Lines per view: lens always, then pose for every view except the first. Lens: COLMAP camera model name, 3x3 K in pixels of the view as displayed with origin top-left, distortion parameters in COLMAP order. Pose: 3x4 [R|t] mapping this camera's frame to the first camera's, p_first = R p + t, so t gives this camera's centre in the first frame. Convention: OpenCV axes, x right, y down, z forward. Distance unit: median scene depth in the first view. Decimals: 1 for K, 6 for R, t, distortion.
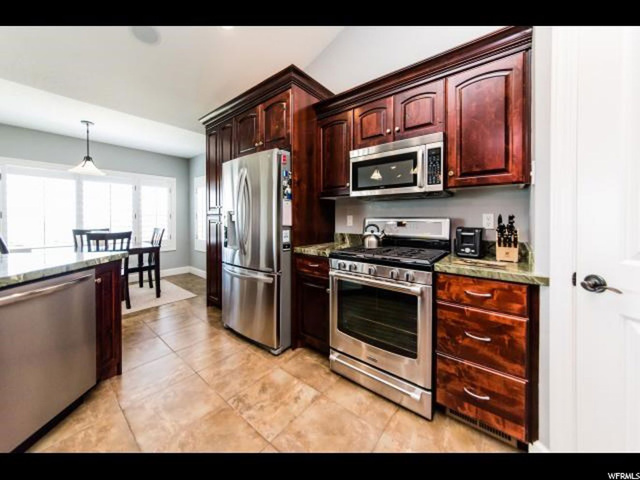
lens RADIAL K [[229.8, 0, 318.9], [0, 229.8, 224.5], [0, 0, 1]] dist [0.000068, 0.000026]
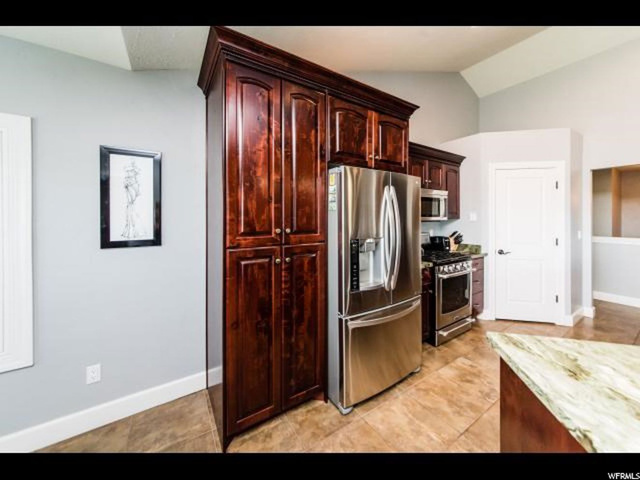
lens RADIAL K [[224.2, 0, 335.9], [0, 224.2, 219.3], [0, 0, 1]] dist [0.001605, 0.000096]
pose [[0.313833, -0.013235, 0.949386, -1.516249], [0.024062, 0.999693, 0.005982, -0.174296], [-0.949173, 0.020967, 0.314055, 1.208507]]
